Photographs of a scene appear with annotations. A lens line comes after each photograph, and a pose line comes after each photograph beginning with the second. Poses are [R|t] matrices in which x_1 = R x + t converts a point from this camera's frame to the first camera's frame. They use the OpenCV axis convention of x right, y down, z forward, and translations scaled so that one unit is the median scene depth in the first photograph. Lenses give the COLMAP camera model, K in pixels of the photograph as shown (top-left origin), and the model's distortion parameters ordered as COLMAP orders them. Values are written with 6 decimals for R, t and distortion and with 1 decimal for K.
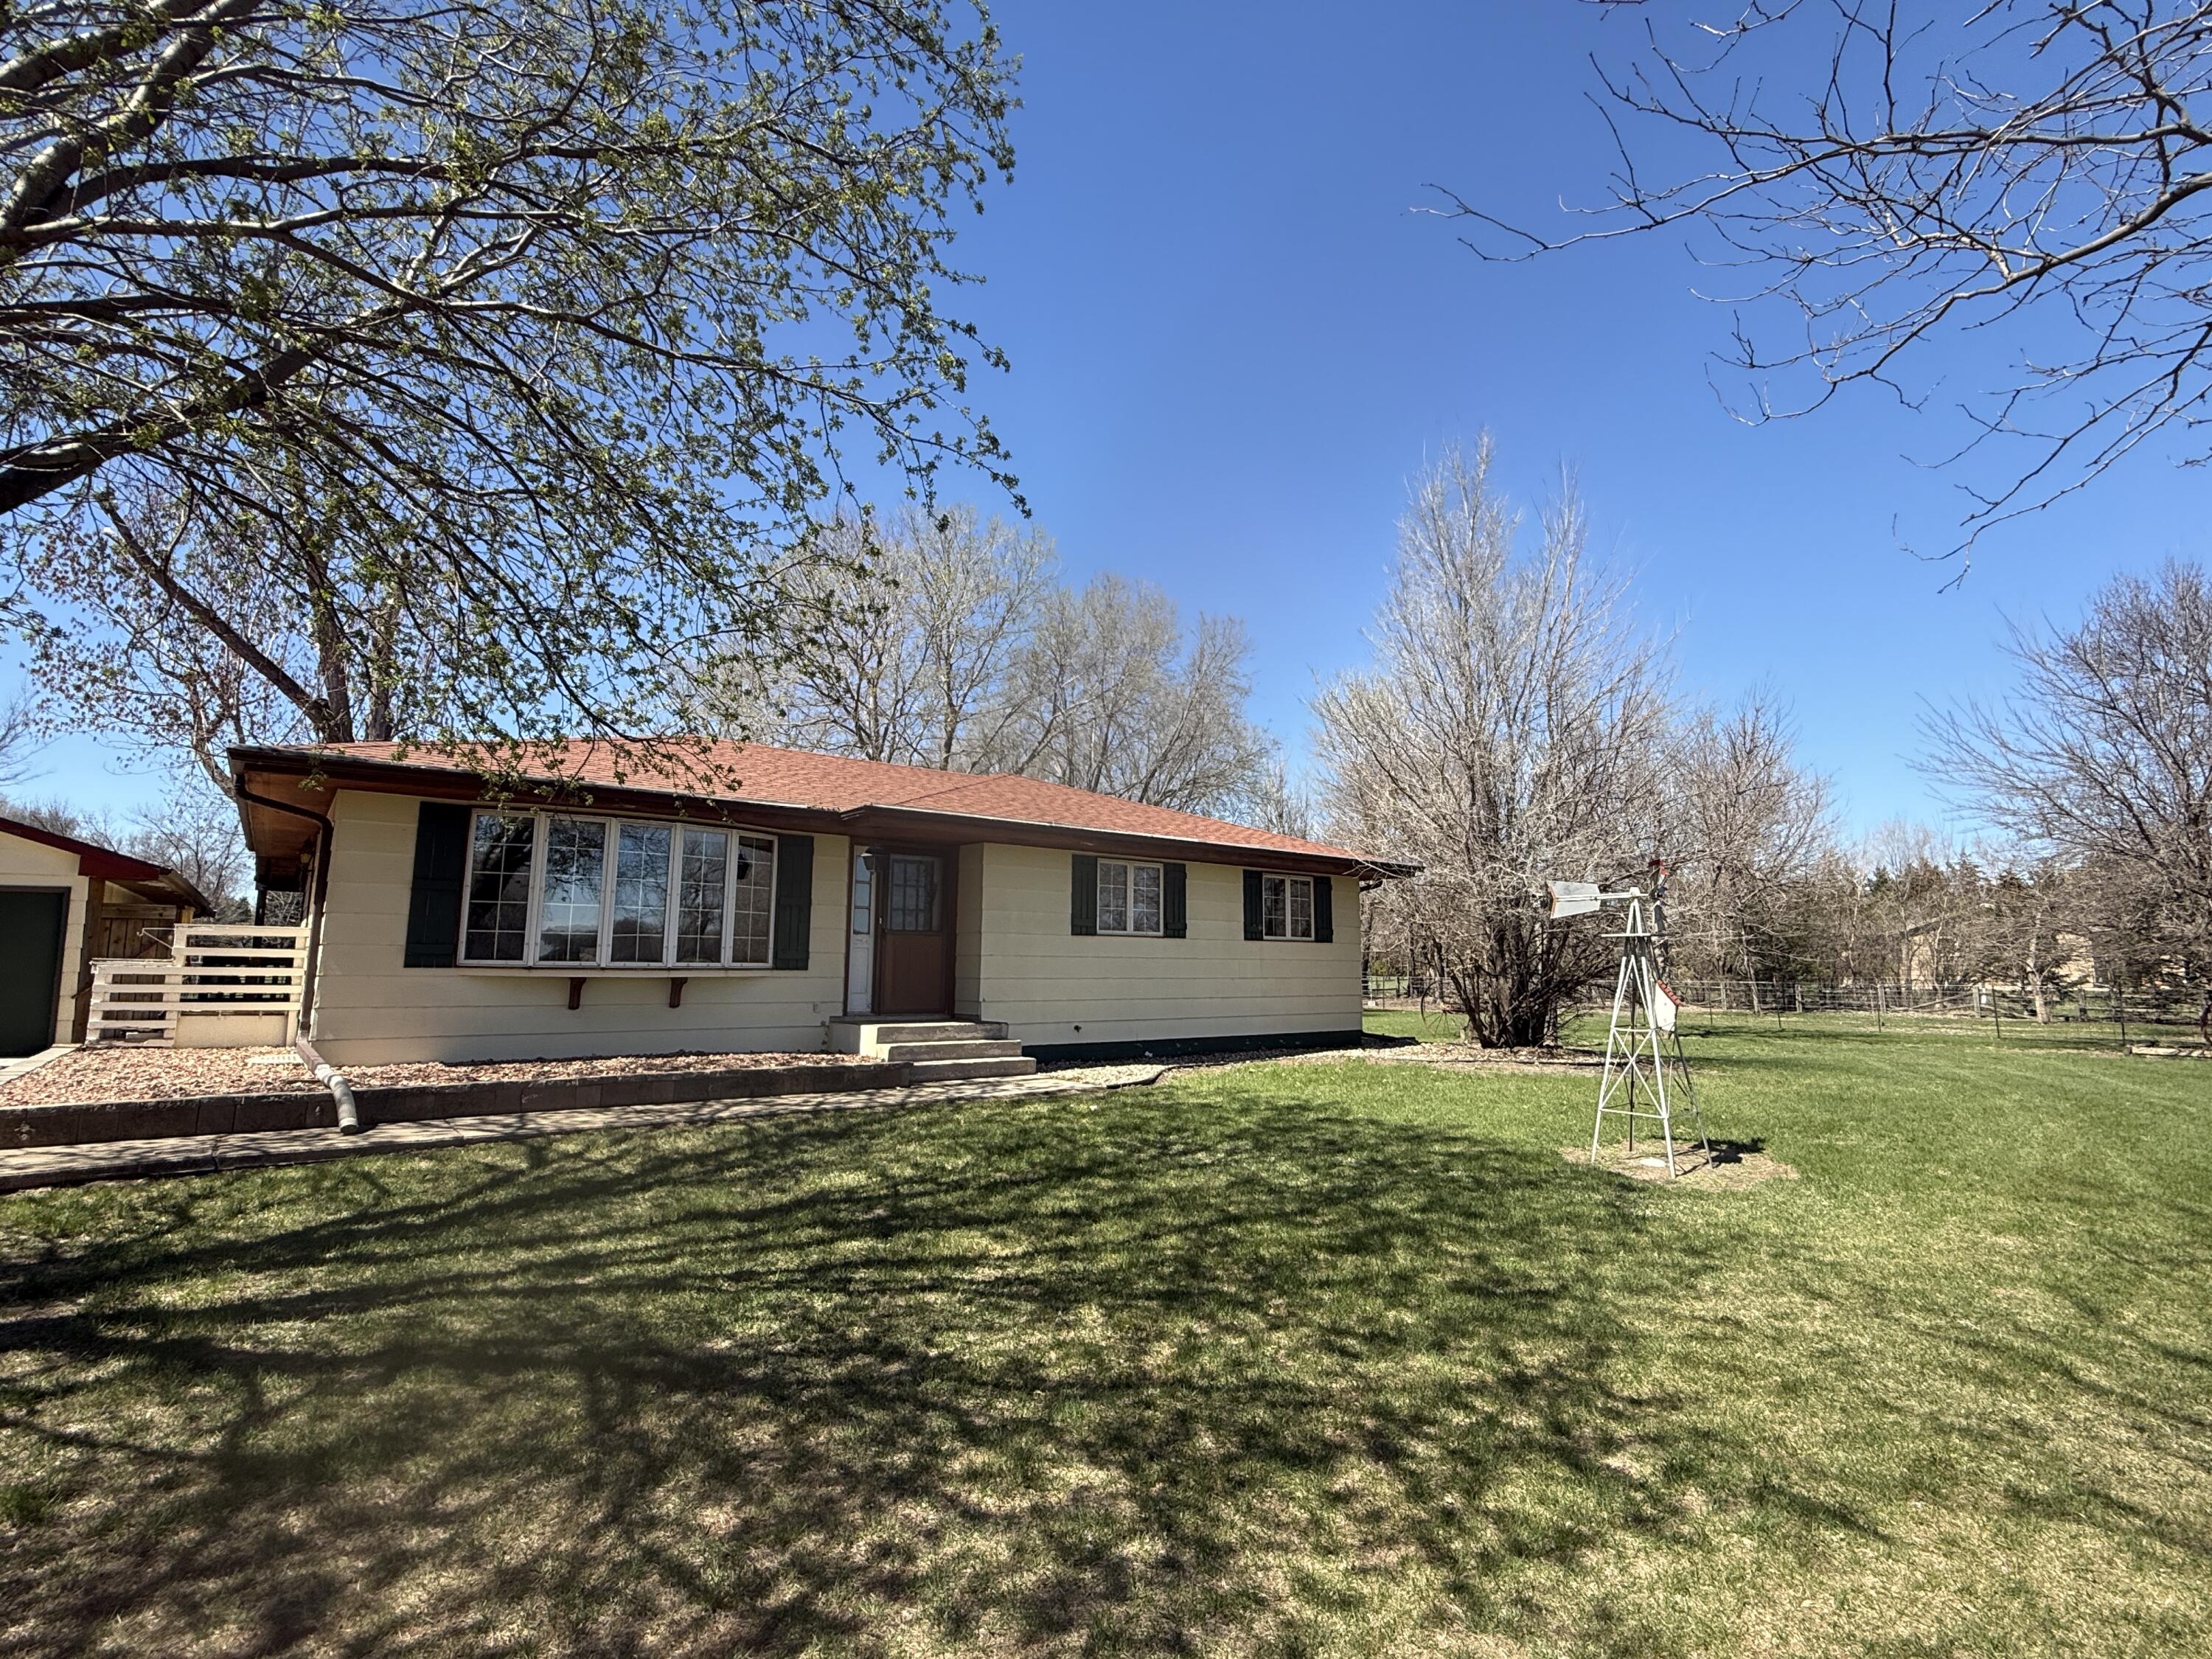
lens RADIAL K [[1040.6, 0, 1127.1], [0, 1040.6, 822.7], [0, 0, 1]] dist [0.016941, 0.000335]
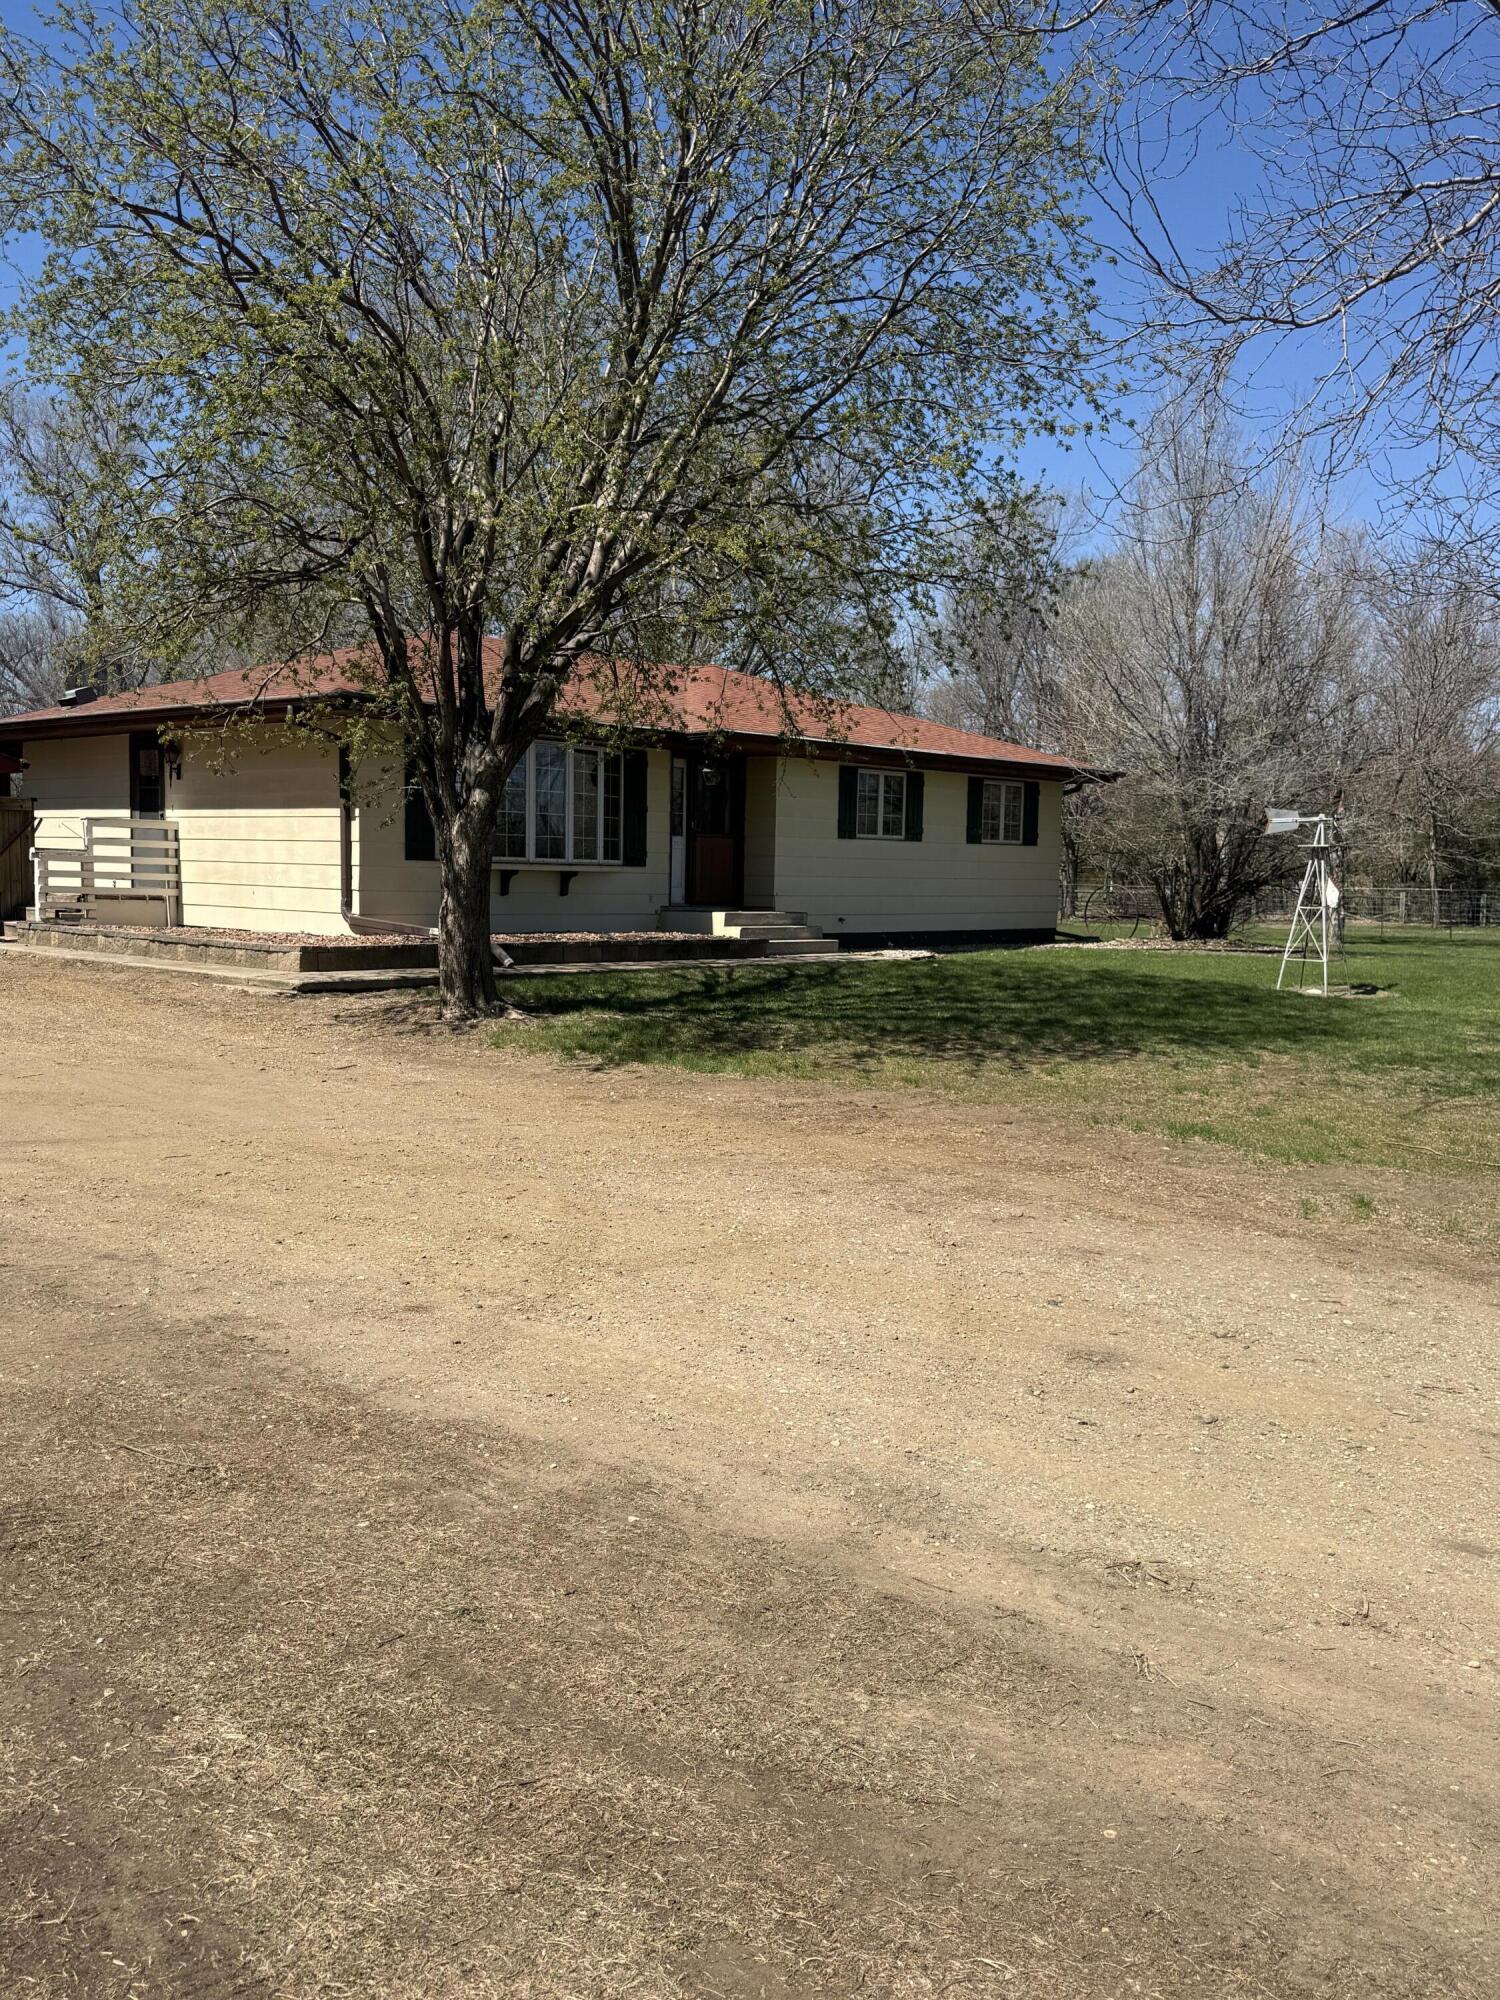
lens RADIAL K [[1625.3, 0, 741.4], [0, 1625.3, 1000.1], [0, 0, 1]] dist [0.012944, 0.001820]
pose [[0.992330, -0.001706, 0.123603, -0.370215], [-0.024797, 0.976834, 0.212557, -0.090330], [-0.121102, -0.213992, 0.969300, -0.717428]]
